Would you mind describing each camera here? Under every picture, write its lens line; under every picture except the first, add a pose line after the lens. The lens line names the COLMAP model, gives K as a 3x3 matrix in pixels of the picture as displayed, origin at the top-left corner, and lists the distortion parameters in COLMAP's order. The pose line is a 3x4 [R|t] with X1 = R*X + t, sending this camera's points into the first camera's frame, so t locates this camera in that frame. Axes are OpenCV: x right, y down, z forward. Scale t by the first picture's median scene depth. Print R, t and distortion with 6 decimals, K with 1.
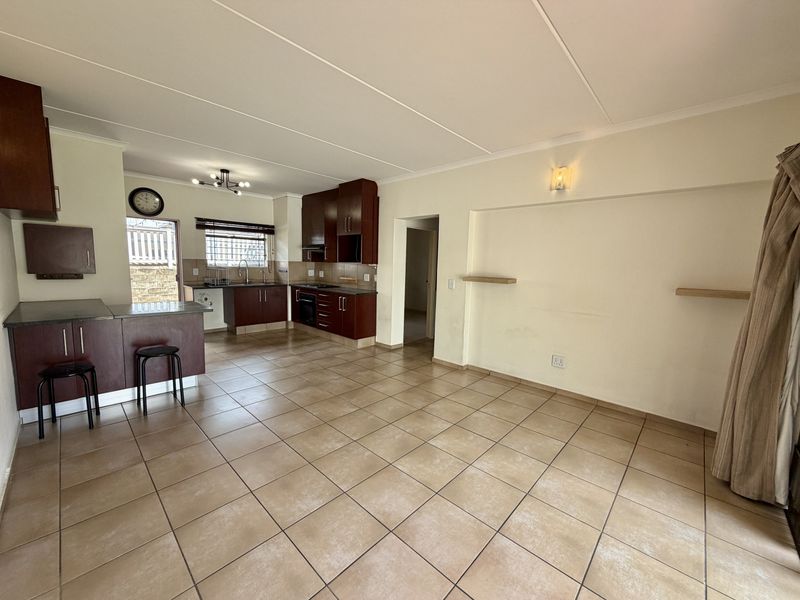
lens RADIAL K [[319.4, 0, 396.8], [0, 319.4, 299.5], [0, 0, 1]] dist [-0.000643, 0.000003]
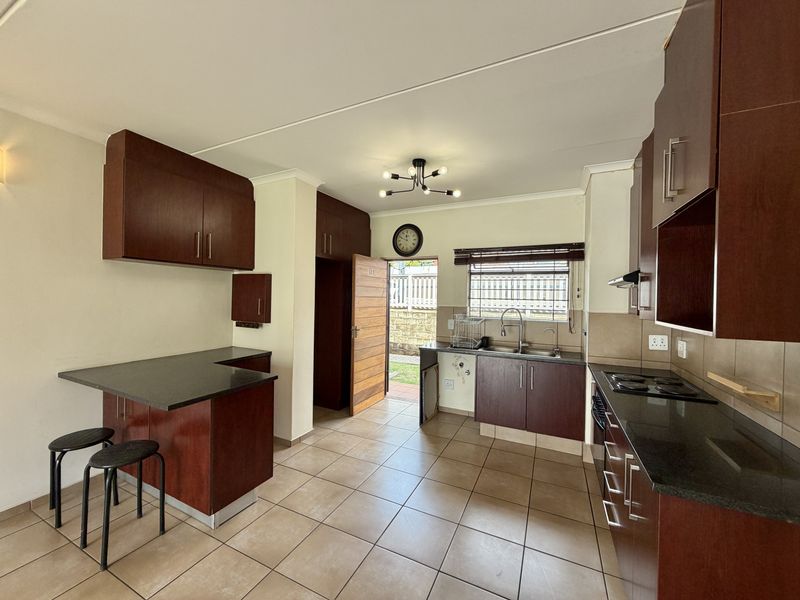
lens RADIAL K [[319.4, 0, 396.8], [0, 319.4, 299.5], [0, 0, 1]] dist [-0.000643, 0.000003]
pose [[0.304036, -0.015182, -0.952540, 0.024567], [-0.119477, 0.991371, -0.053936, -0.146012], [0.945139, 0.130205, 0.299598, 1.088930]]
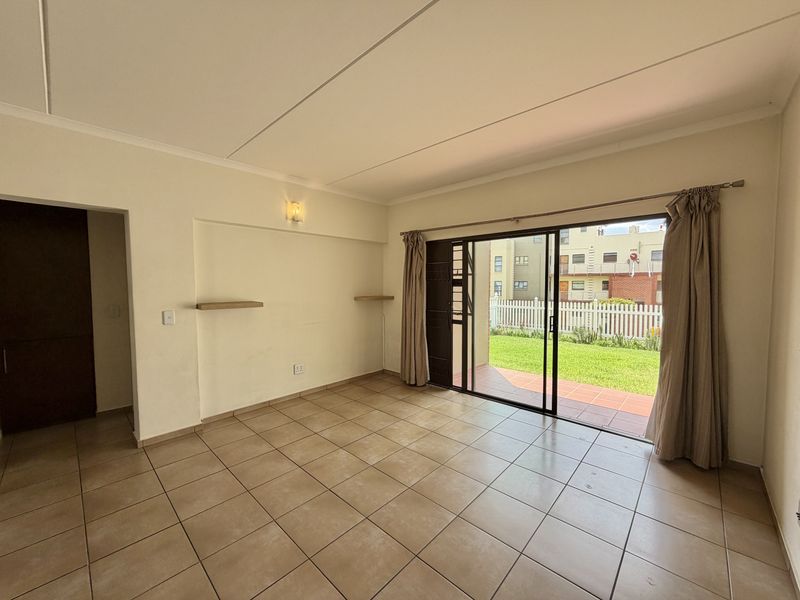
lens RADIAL K [[319.4, 0, 396.8], [0, 319.4, 299.5], [0, 0, 1]] dist [-0.000643, 0.000003]
pose [[-0.004590, -0.075723, 0.997118, -0.629874], [0.117889, 0.990134, 0.075735, -0.099392], [-0.993016, 0.117897, 0.004382, 0.619806]]
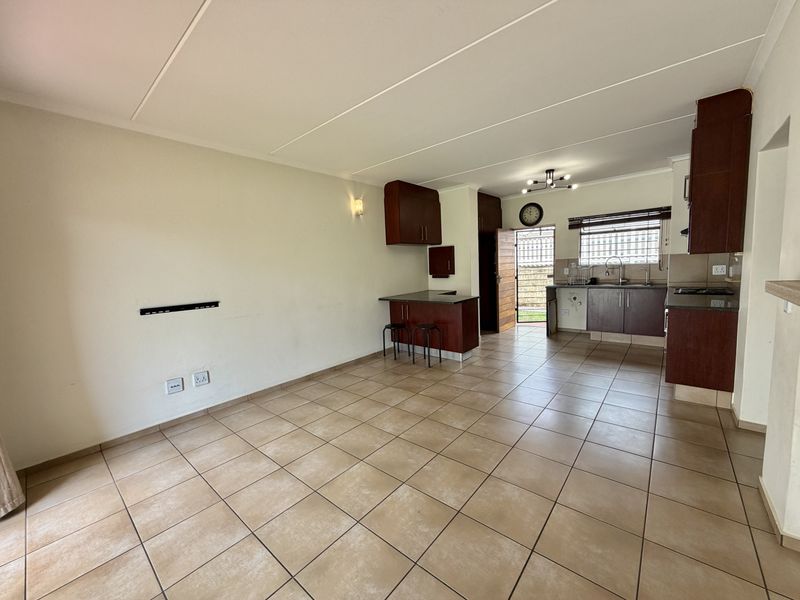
lens RADIAL K [[319.4, 0, 396.8], [0, 319.4, 299.5], [0, 0, 1]] dist [-0.000643, 0.000003]
pose [[0.048910, 0.075042, -0.995980, 0.627198], [-0.067082, 0.995169, 0.071687, -0.054106], [0.996548, 0.063306, 0.053708, 0.658436]]
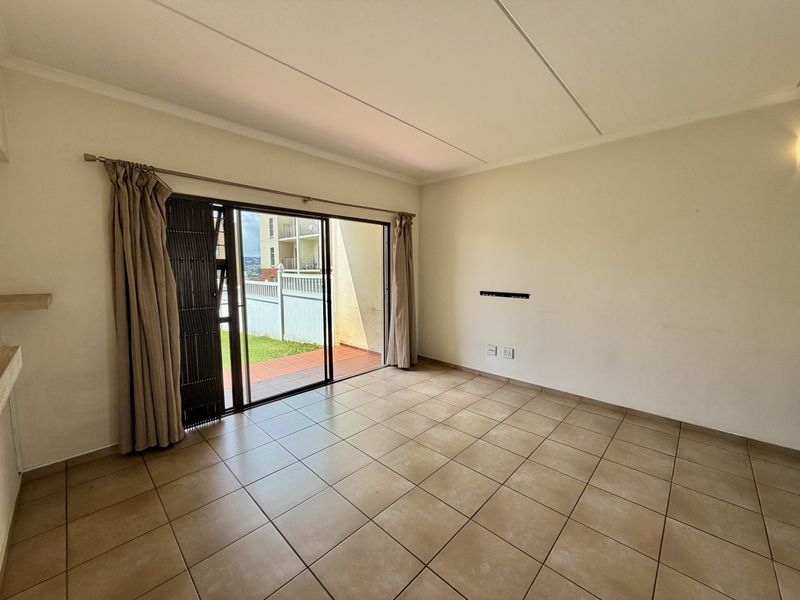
lens RADIAL K [[319.4, 0, 396.8], [0, 319.4, 299.5], [0, 0, 1]] dist [-0.000643, 0.000003]
pose [[-0.999621, -0.027141, 0.004579, 0.111903], [-0.025536, 0.976564, 0.213705, -0.145810], [-0.010272, 0.213507, -0.976887, 1.237872]]
